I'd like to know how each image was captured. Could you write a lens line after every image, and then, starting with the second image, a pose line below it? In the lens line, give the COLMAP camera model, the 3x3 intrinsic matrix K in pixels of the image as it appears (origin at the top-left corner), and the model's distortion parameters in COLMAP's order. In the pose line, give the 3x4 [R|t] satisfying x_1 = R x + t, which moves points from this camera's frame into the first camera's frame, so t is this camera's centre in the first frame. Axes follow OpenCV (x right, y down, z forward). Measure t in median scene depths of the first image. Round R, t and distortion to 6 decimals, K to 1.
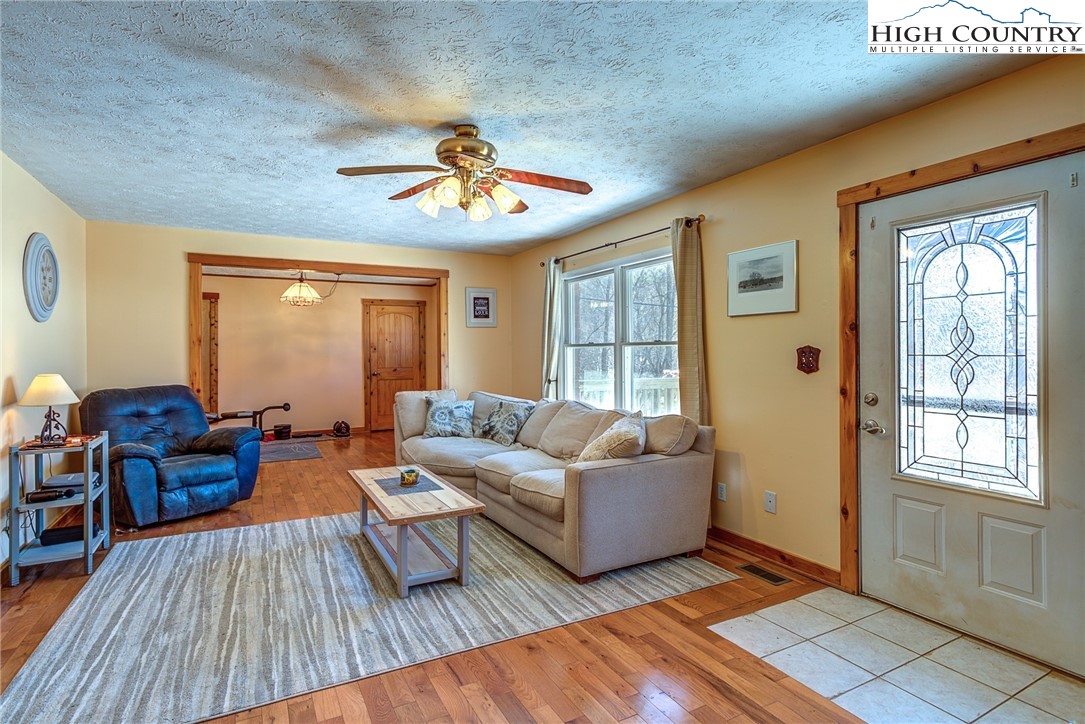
lens RADIAL K [[550.7, 0, 541.0], [0, 550.7, 351.7], [0, 0, 1]] dist [-0.000276, 0.000750]
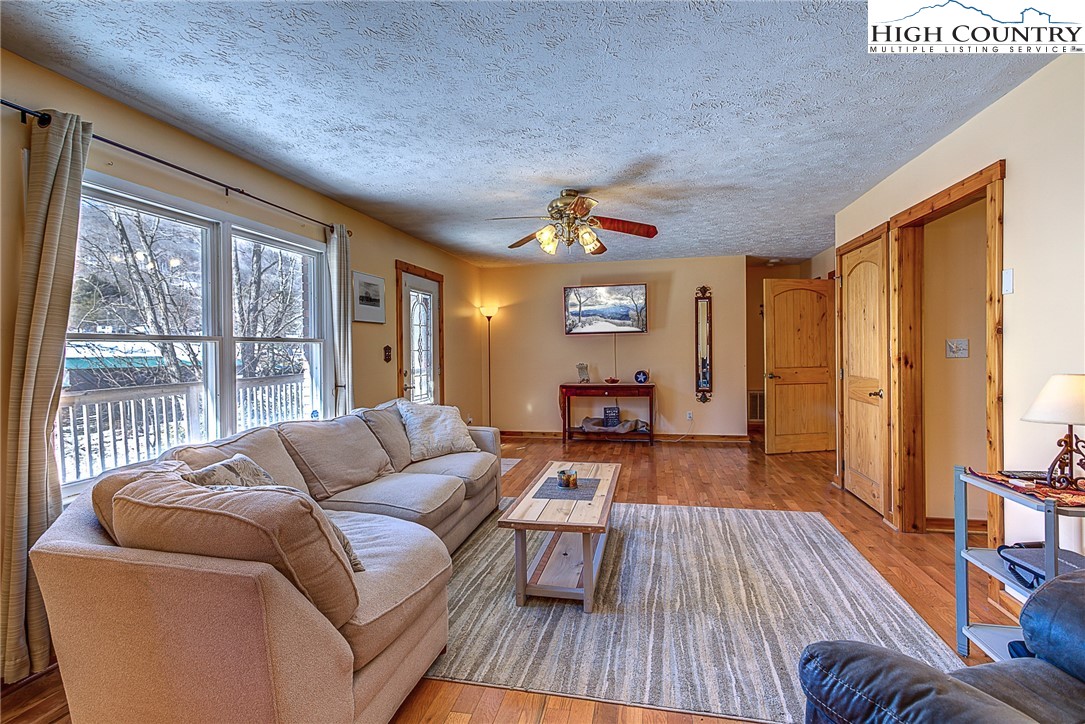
lens RADIAL K [[528.8, 0, 539.4], [0, 528.8, 353.0], [0, 0, 1]] dist [0.001343, 0.009723]
pose [[-0.764555, 0.007934, 0.644510, -0.899781], [0.012724, 0.999915, 0.002785, 0.012699], [-0.644433, 0.010330, -0.764591, 1.971650]]
